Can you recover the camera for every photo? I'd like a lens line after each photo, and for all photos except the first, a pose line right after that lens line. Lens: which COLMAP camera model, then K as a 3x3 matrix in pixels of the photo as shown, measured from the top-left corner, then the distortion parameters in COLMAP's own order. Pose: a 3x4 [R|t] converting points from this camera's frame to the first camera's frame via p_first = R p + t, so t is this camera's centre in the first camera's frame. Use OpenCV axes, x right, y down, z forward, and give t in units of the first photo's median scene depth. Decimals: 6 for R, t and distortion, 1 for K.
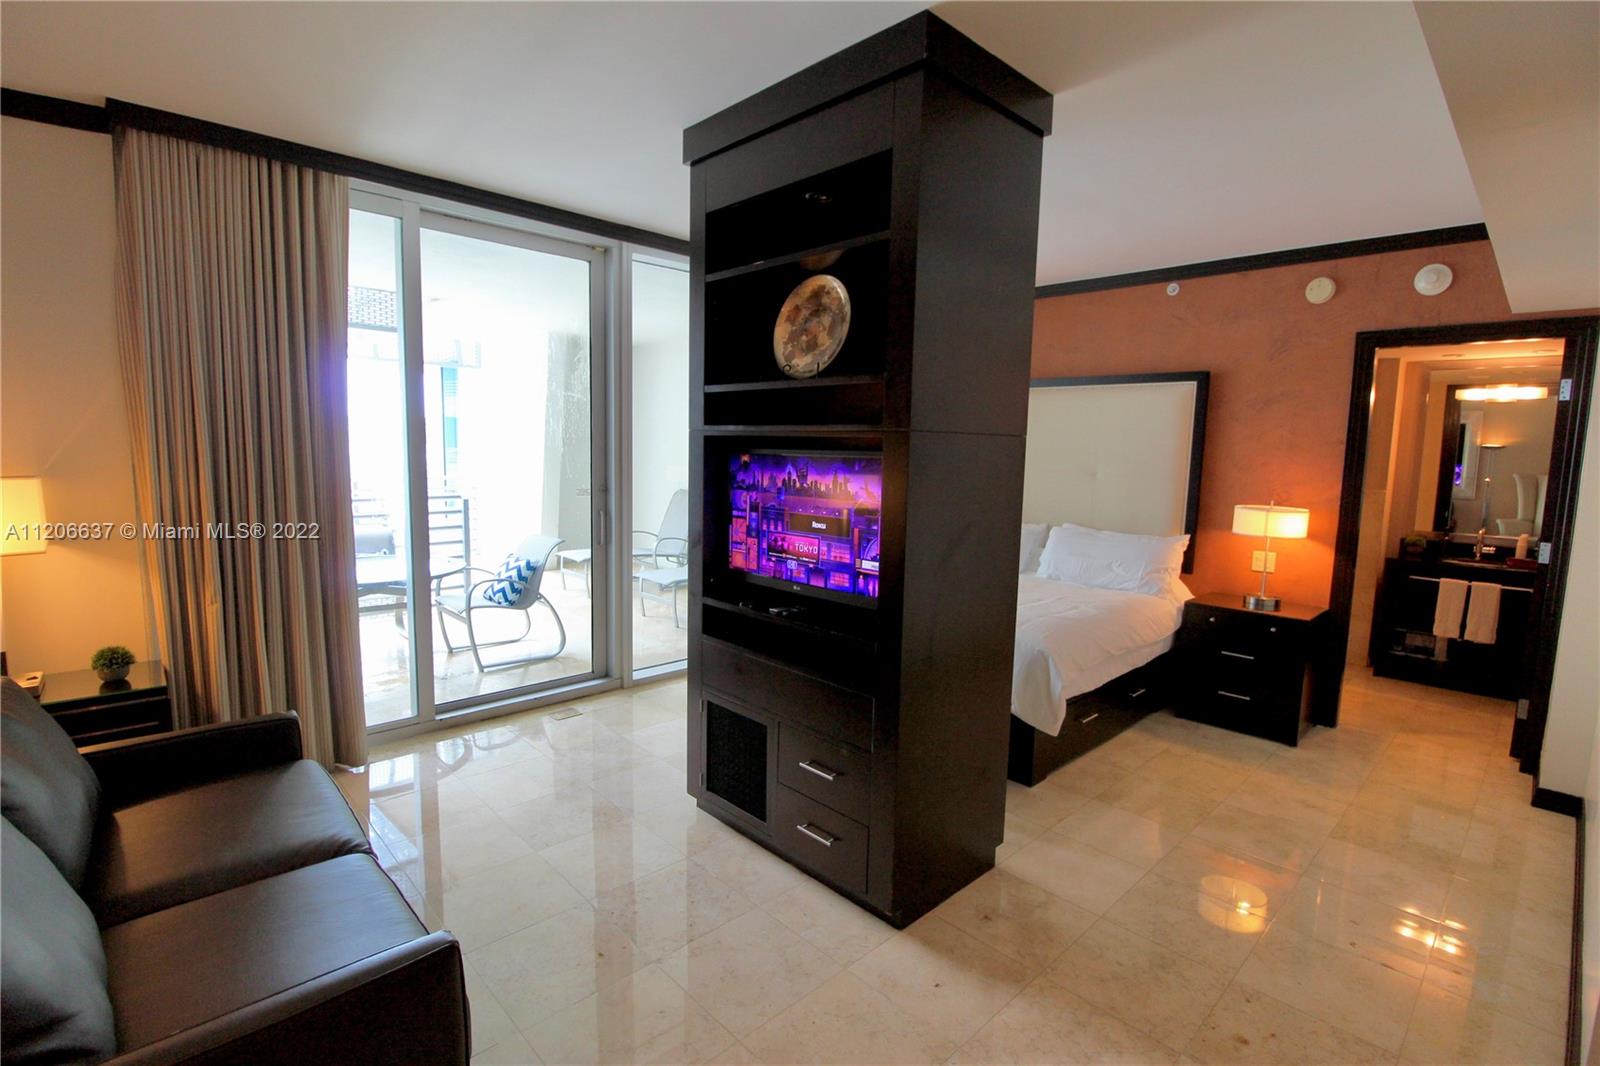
lens RADIAL K [[745.0, 0, 807.5], [0, 745.0, 530.2], [0, 0, 1]] dist [0.000146, -0.011822]
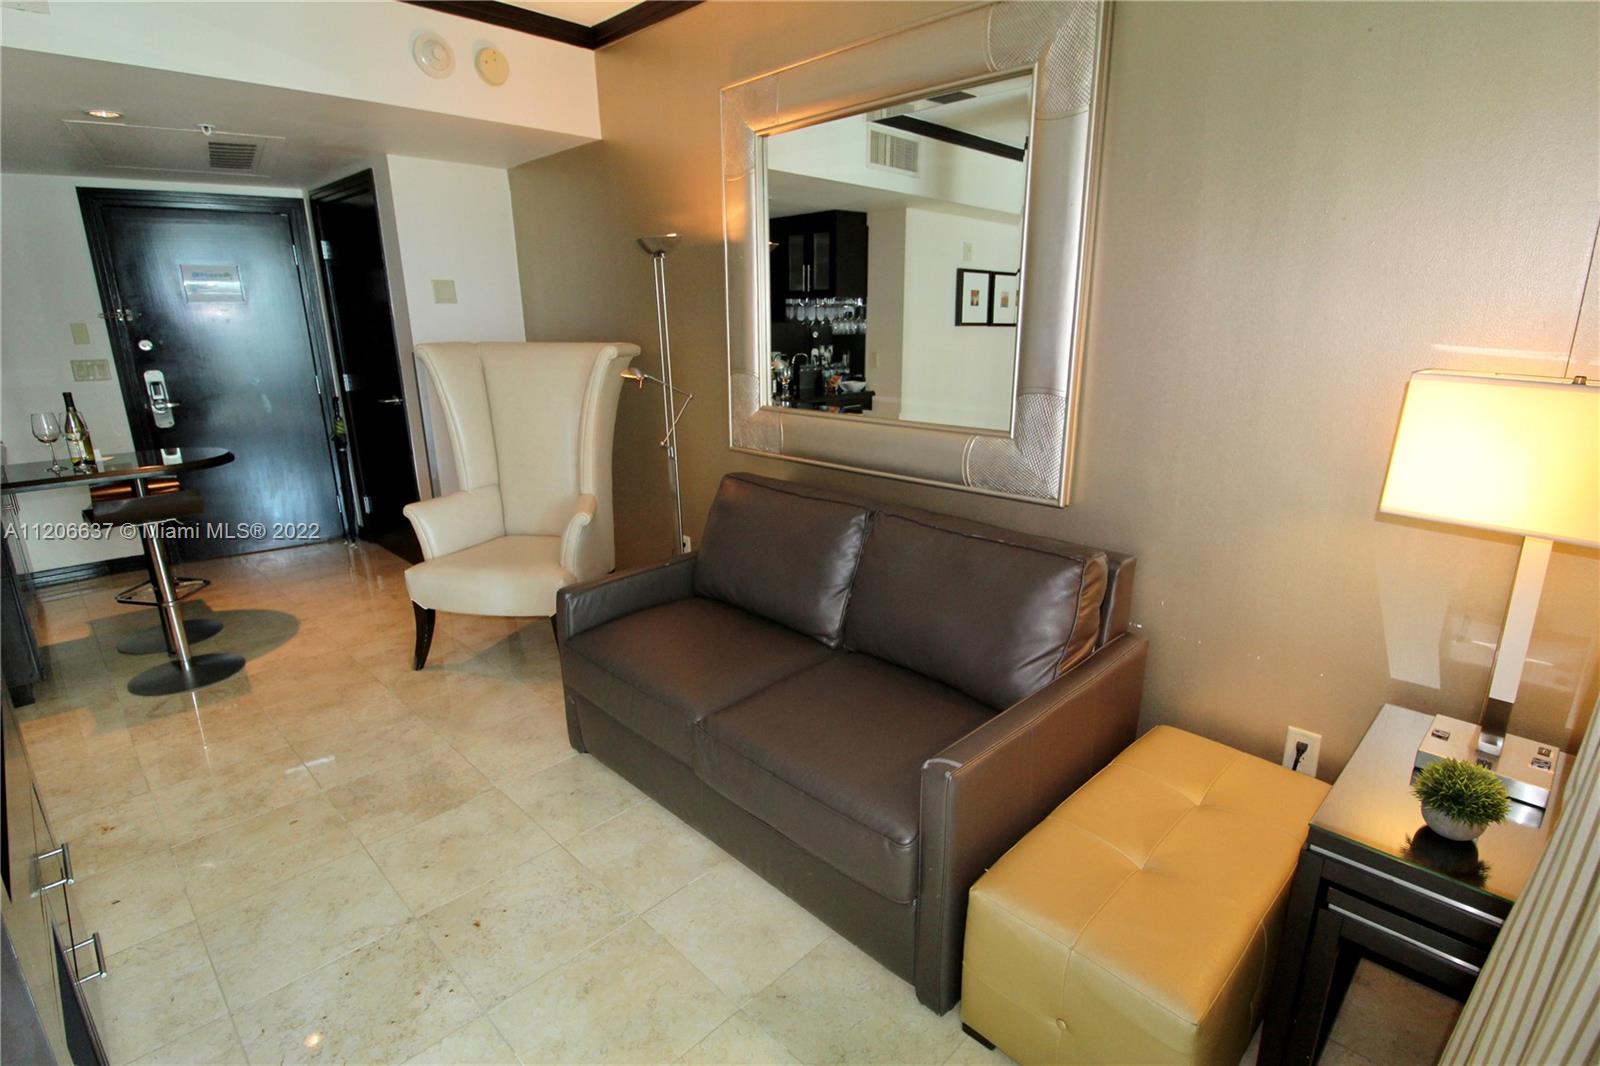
lens RADIAL K [[780.1, 0, 810.4], [0, 780.1, 539.6], [0, 0, 1]] dist [0.000886, -0.012415]
pose [[-0.999352, -0.007951, -0.035108, -0.318747], [-0.020753, 0.924163, 0.381434, -0.092490], [0.029413, 0.381916, -0.923729, 0.847647]]
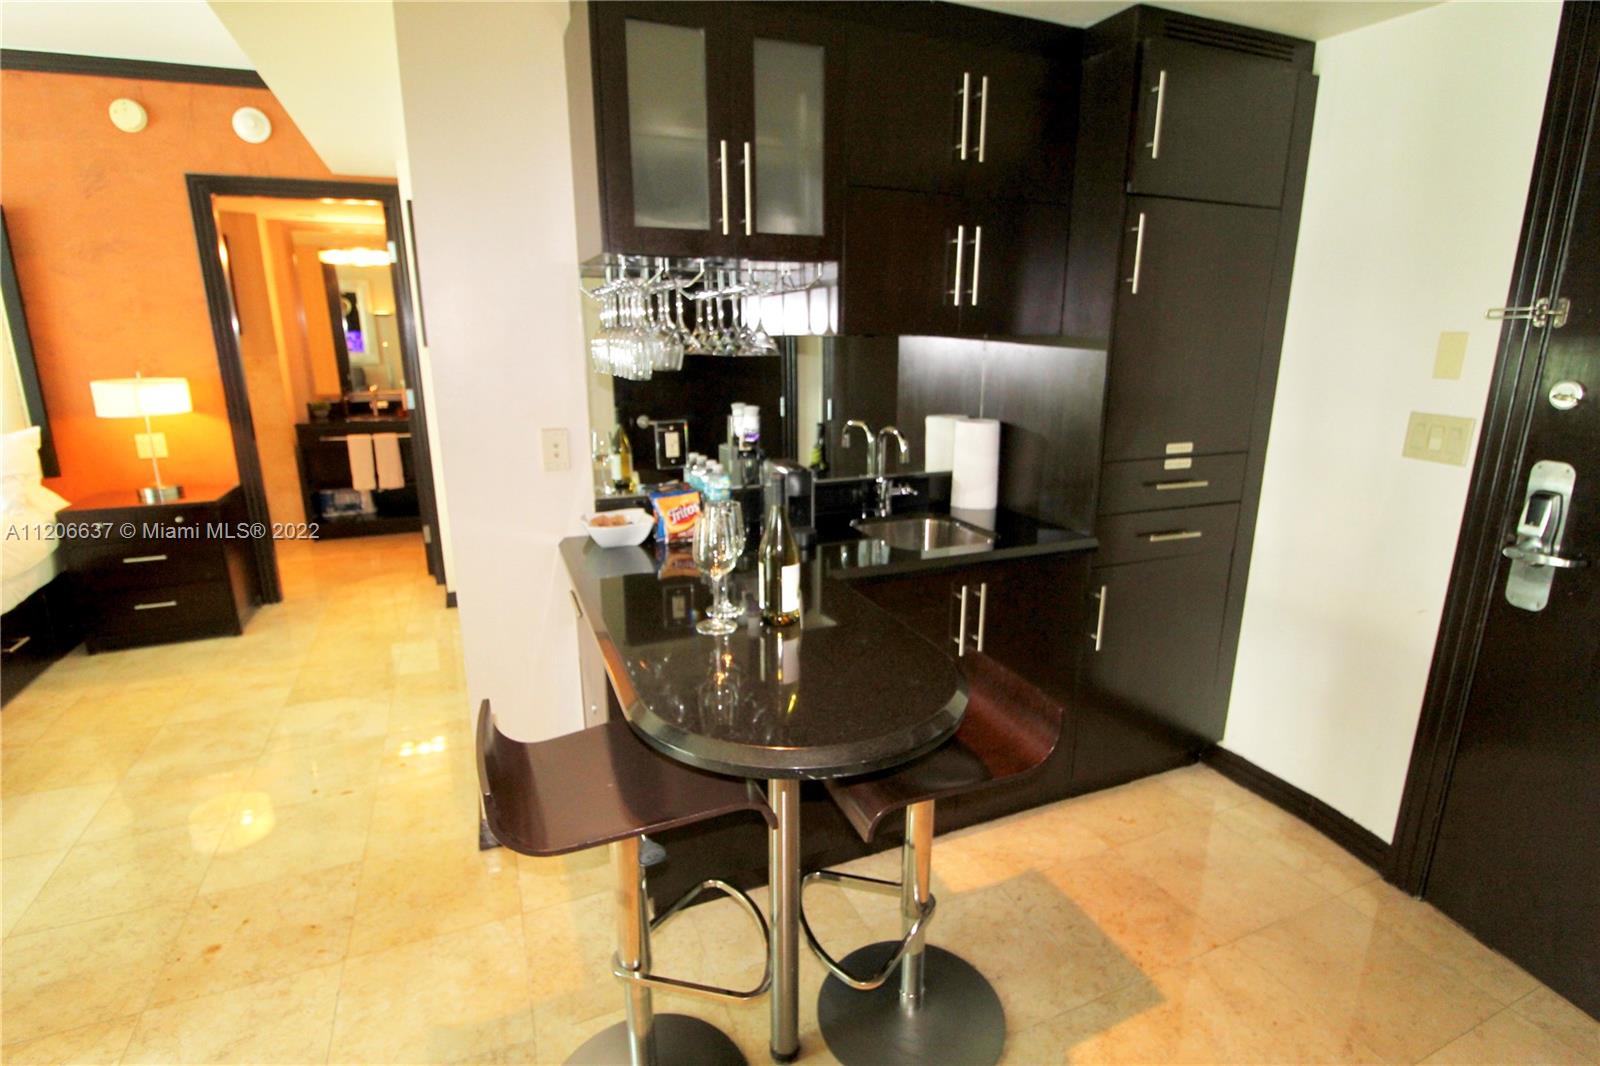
lens RADIAL K [[780.1, 0, 810.4], [0, 780.1, 539.6], [0, 0, 1]] dist [0.000886, -0.012415]
pose [[0.352033, -0.259743, 0.899225, 0.048499], [0.111182, 0.965526, 0.235368, 0.019908], [-0.929361, 0.017120, 0.368776, -0.030843]]
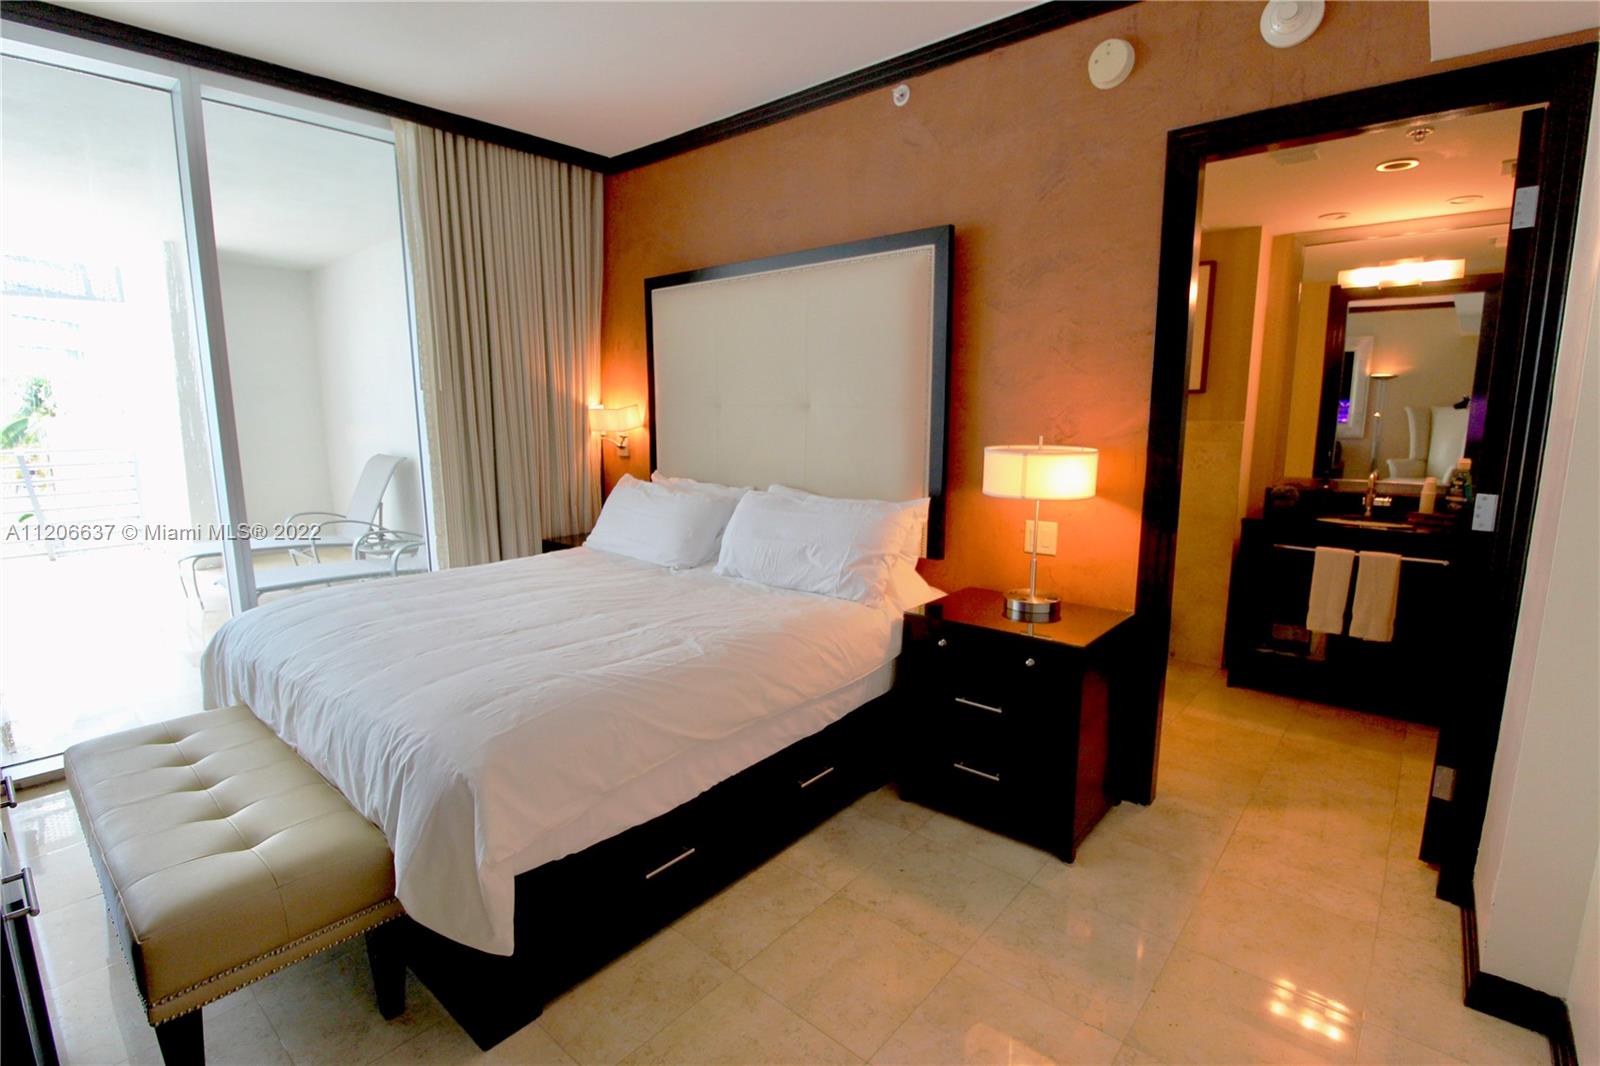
lens RADIAL K [[745.0, 0, 807.5], [0, 745.0, 530.2], [0, 0, 1]] dist [0.000146, -0.011822]
pose [[0.995108, -0.040064, 0.090305, 0.358363], [0.035524, 0.998050, 0.051331, -0.001838], [-0.092185, -0.047872, 0.994590, 0.397696]]
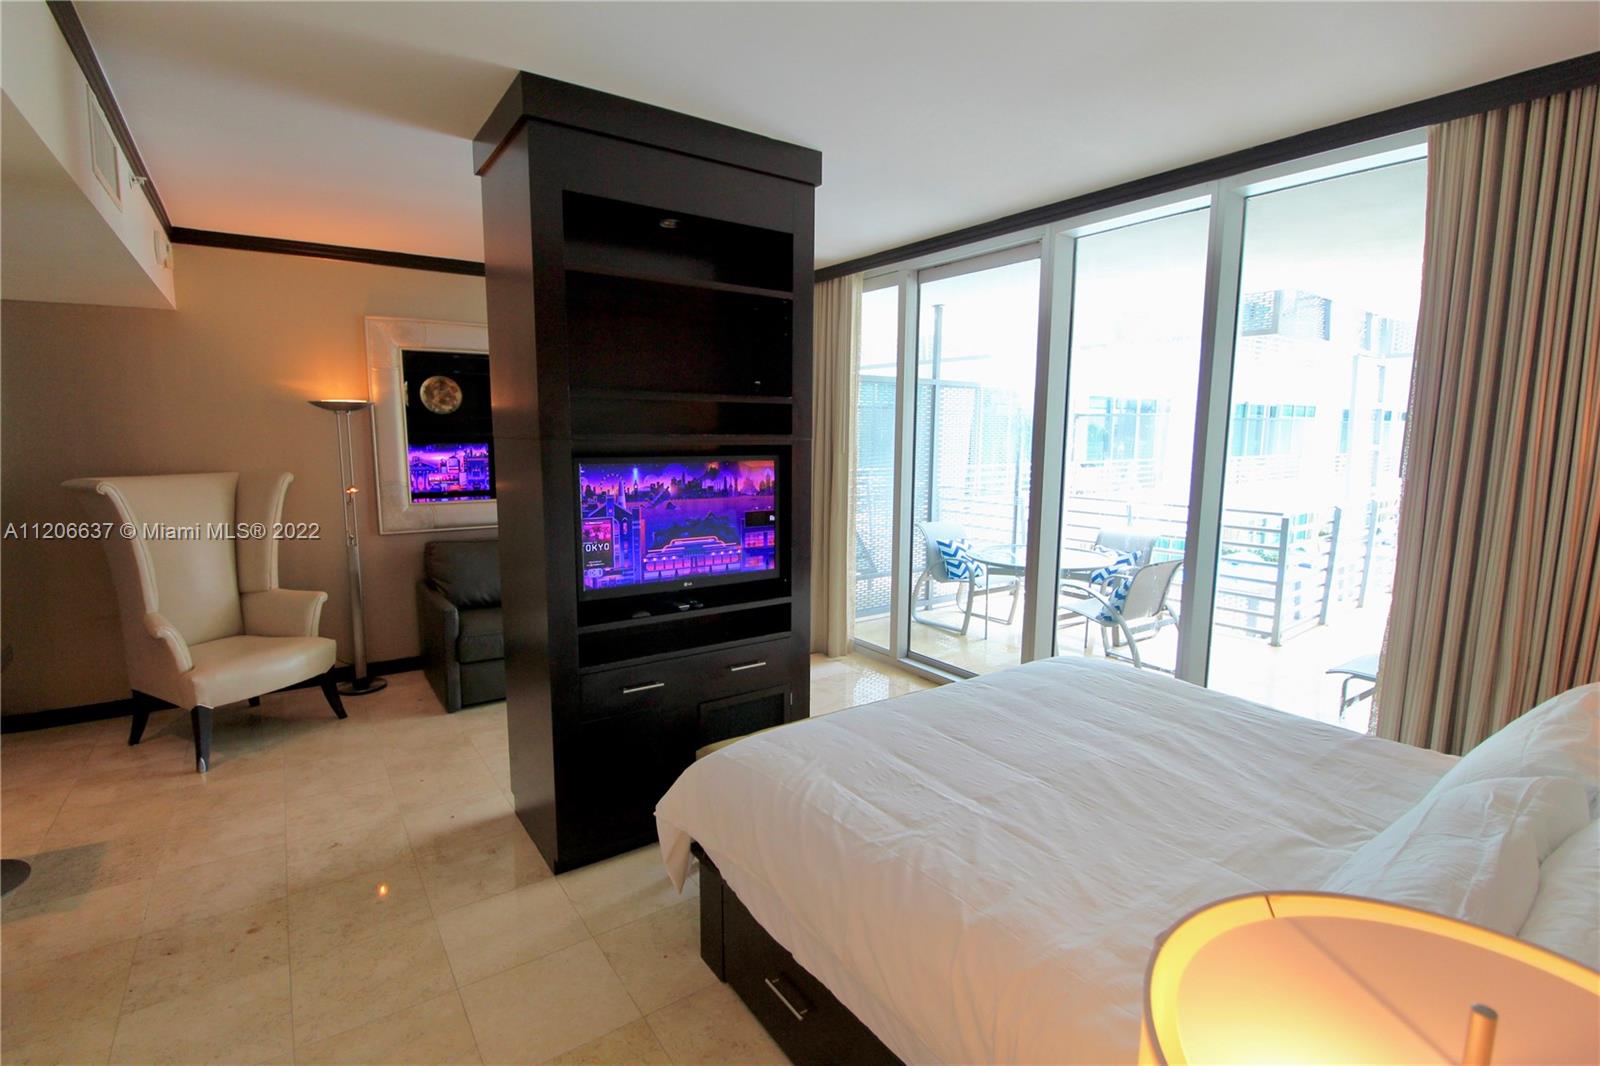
lens RADIAL K [[745.0, 0, 807.5], [0, 745.0, 530.2], [0, 0, 1]] dist [0.000146, -0.011822]
pose [[-0.149144, 0.110941, -0.982572, 0.713317], [-0.118569, 0.984510, 0.129157, -0.111366], [0.981681, 0.135765, -0.133680, 0.887387]]
